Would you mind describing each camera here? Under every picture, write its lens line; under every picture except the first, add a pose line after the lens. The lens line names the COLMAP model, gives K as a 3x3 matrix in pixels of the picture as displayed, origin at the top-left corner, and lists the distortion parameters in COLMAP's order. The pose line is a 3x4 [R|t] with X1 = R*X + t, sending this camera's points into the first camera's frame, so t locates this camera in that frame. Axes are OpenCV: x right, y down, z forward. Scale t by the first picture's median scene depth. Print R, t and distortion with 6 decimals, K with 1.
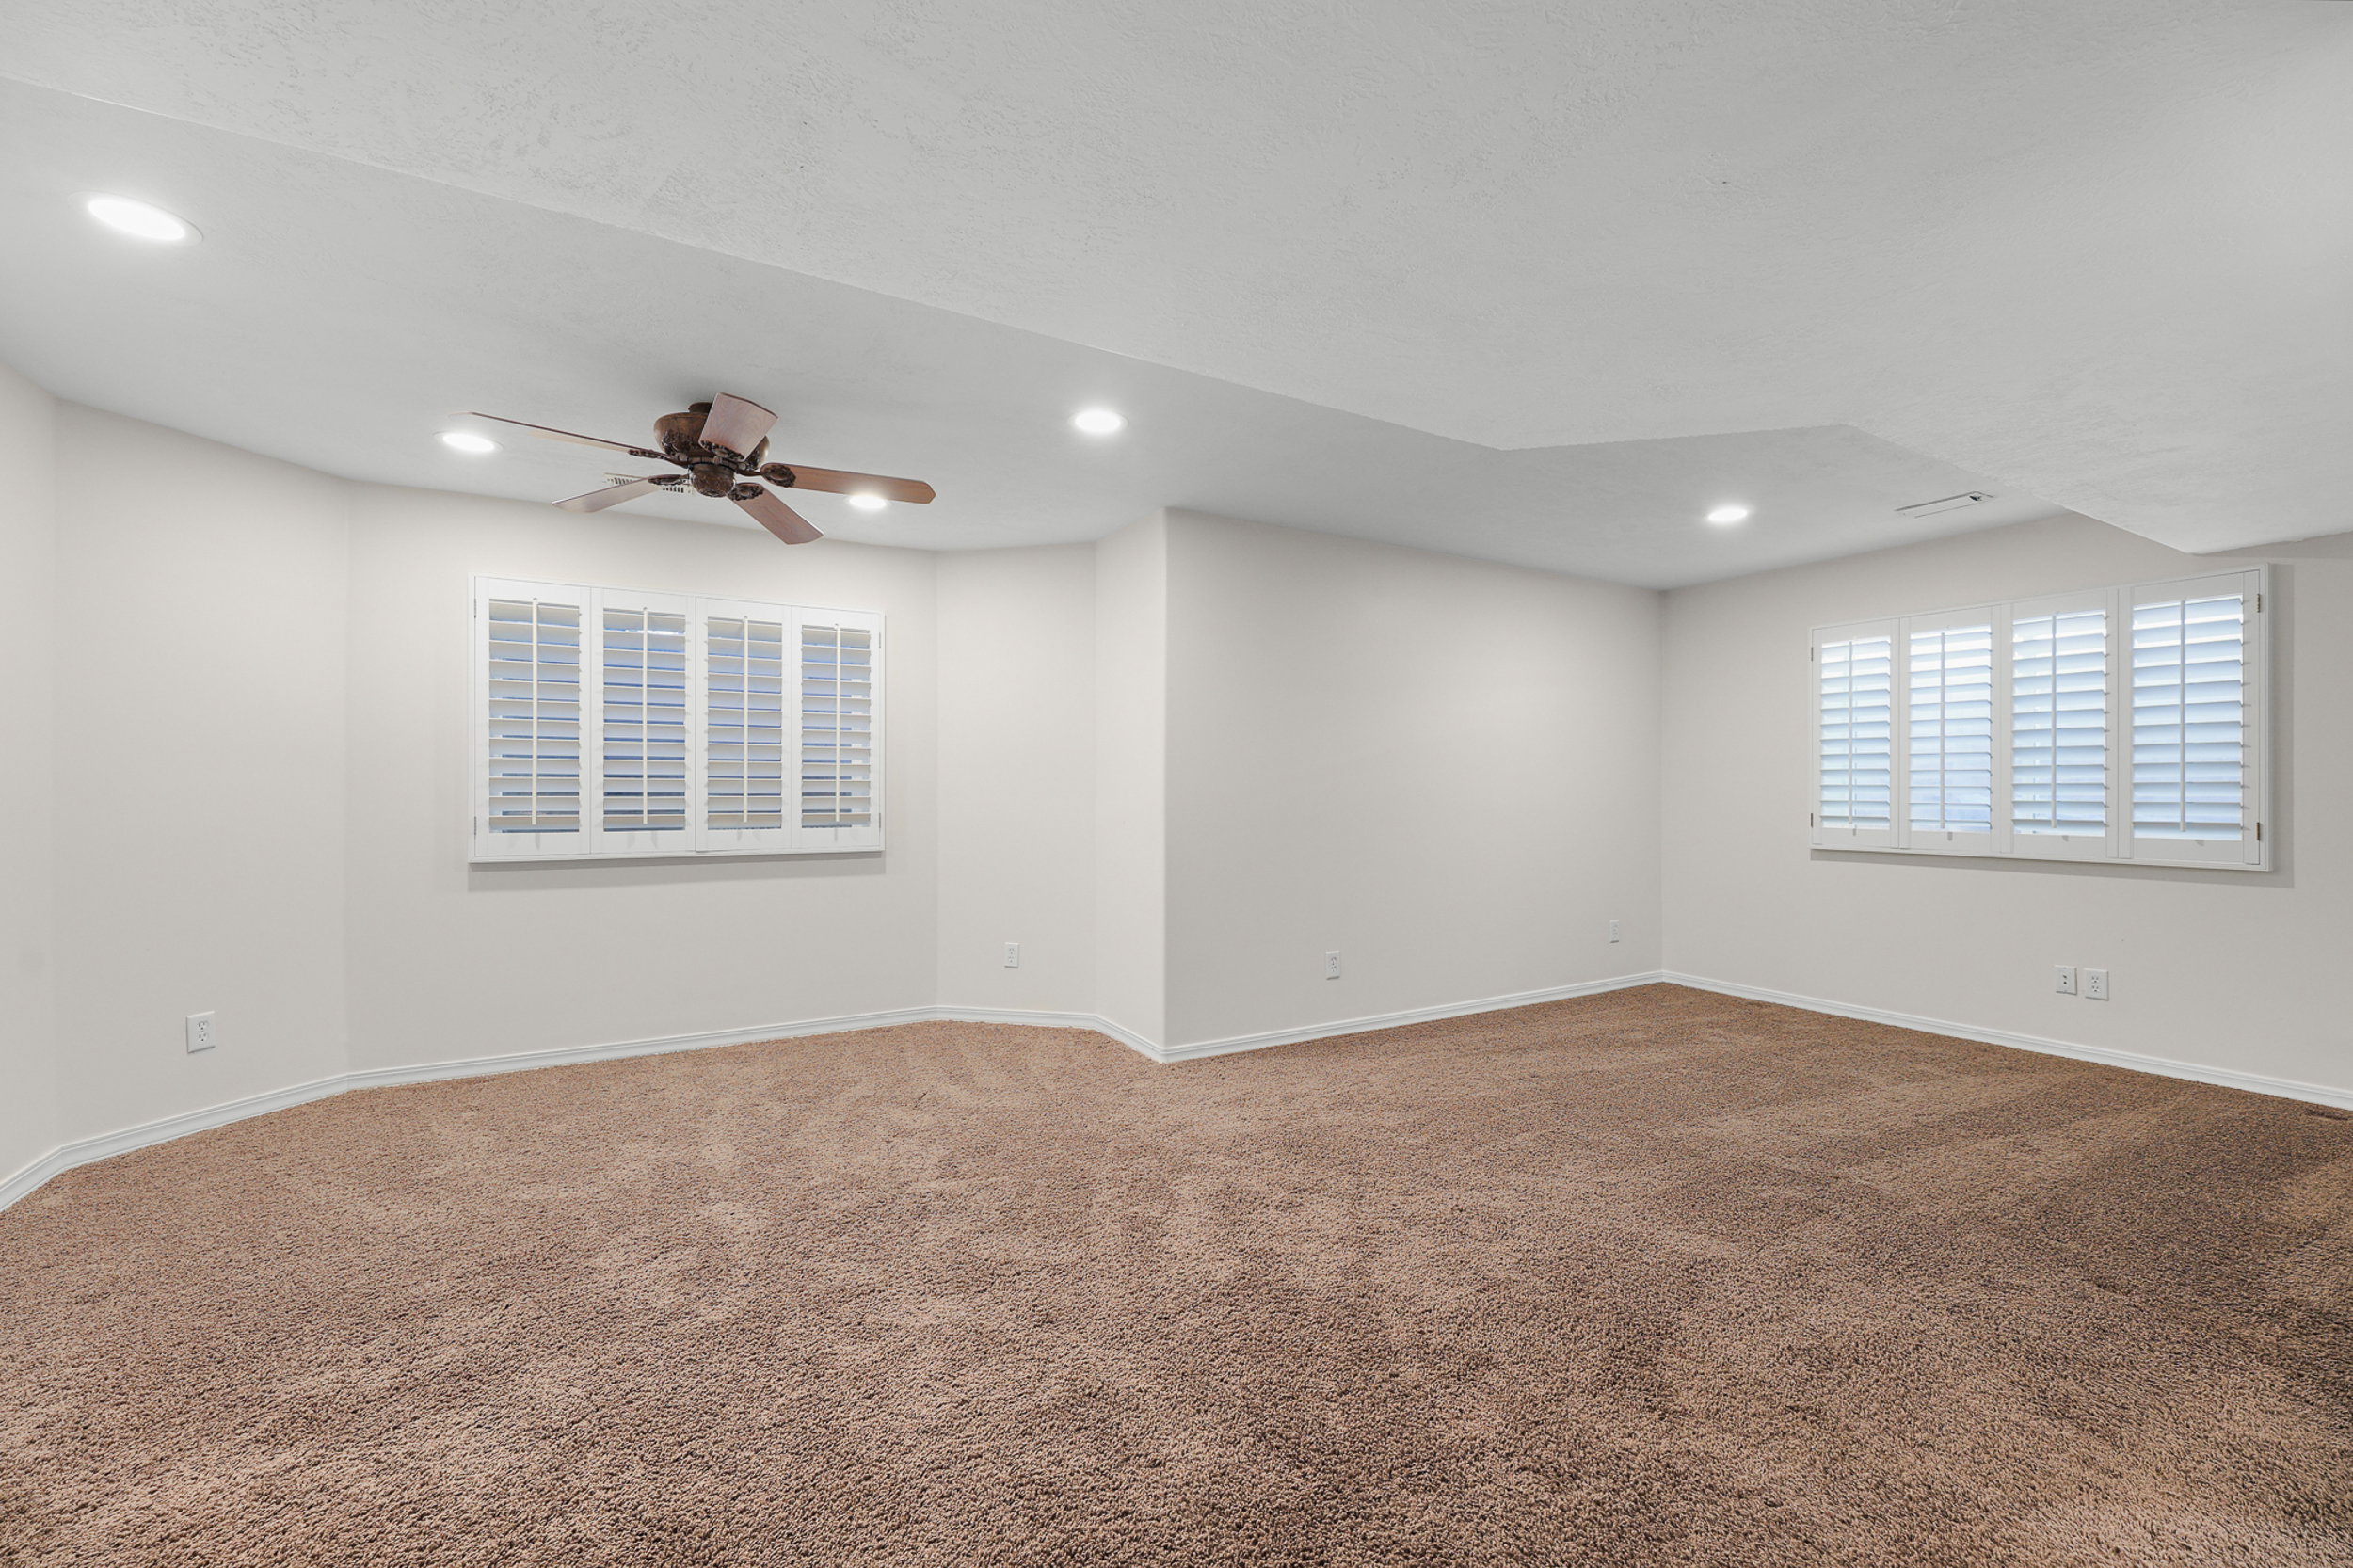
lens RADIAL K [[984.6, 0, 1178.2], [0, 984.6, 785.4], [0, 0, 1]] dist [0.000577, -0.001247]
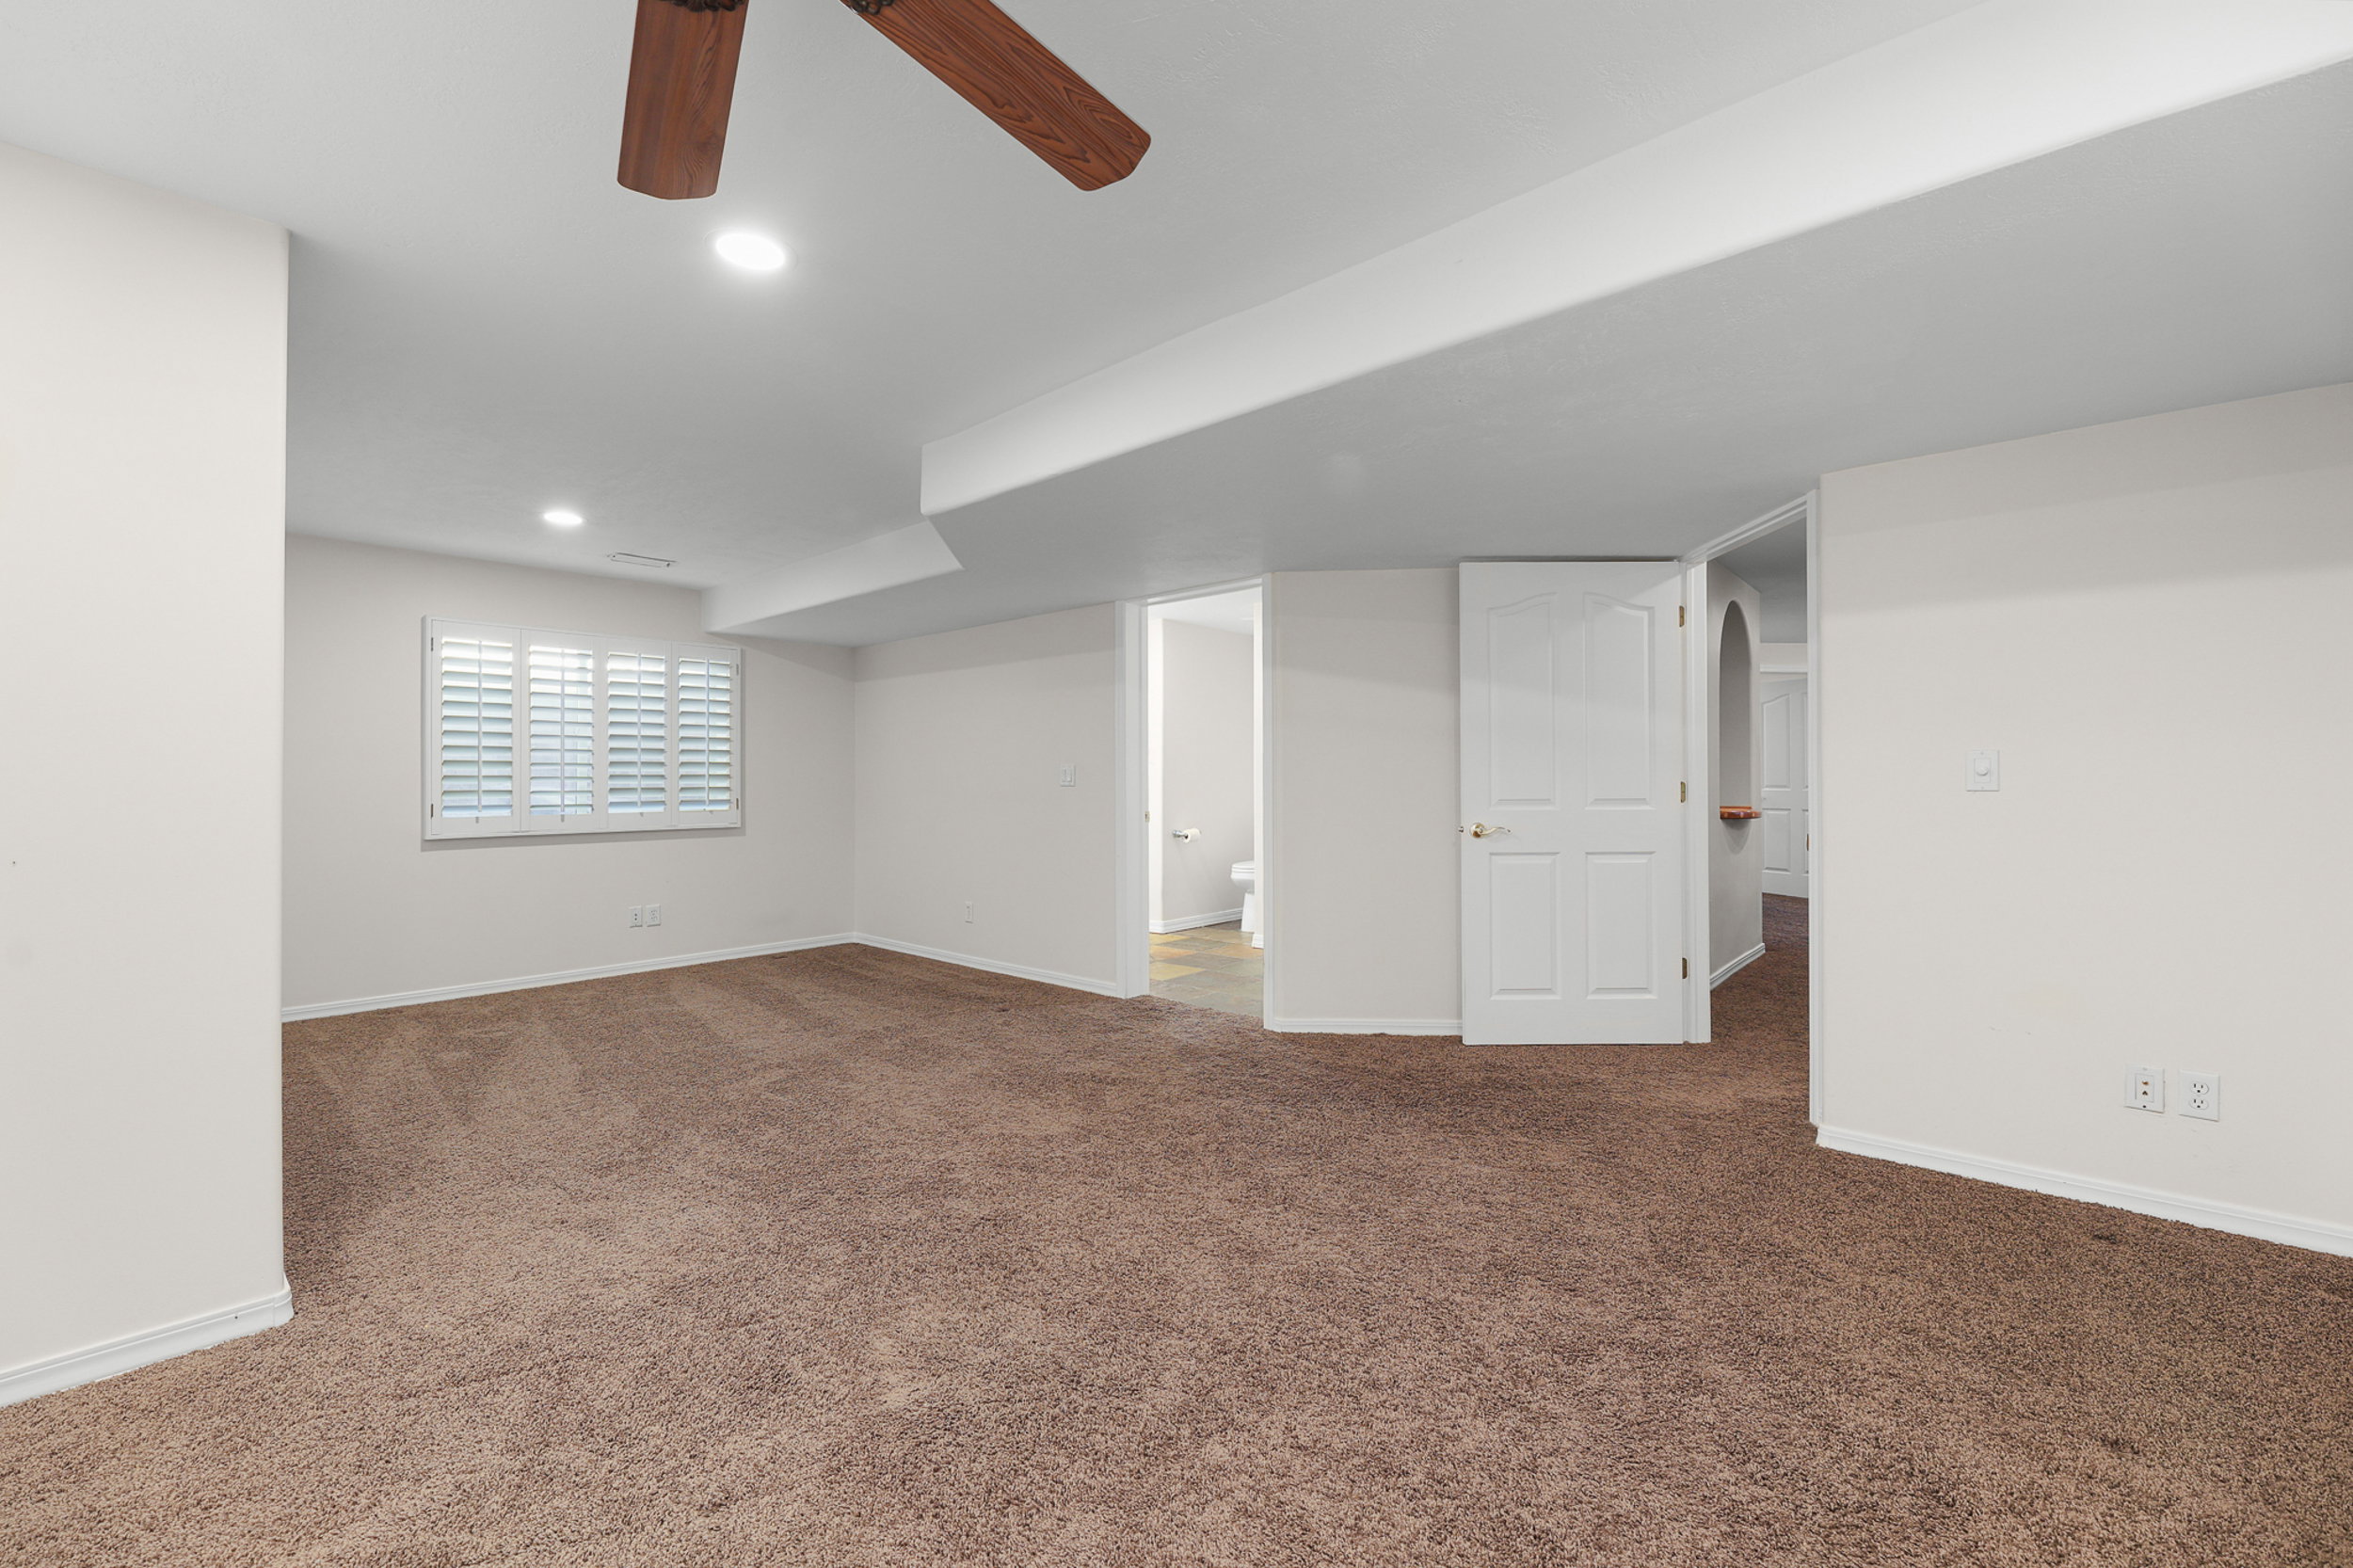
lens RADIAL K [[984.6, 0, 1164.7], [0, 984.6, 779.0], [0, 0, 1]] dist [0.000577, -0.001247]
pose [[-0.326489, 0.002079, 0.945199, -0.658171], [0.000644, 0.999998, -0.001977, 0.006560], [-0.945201, -0.000037, -0.326489, 0.746859]]
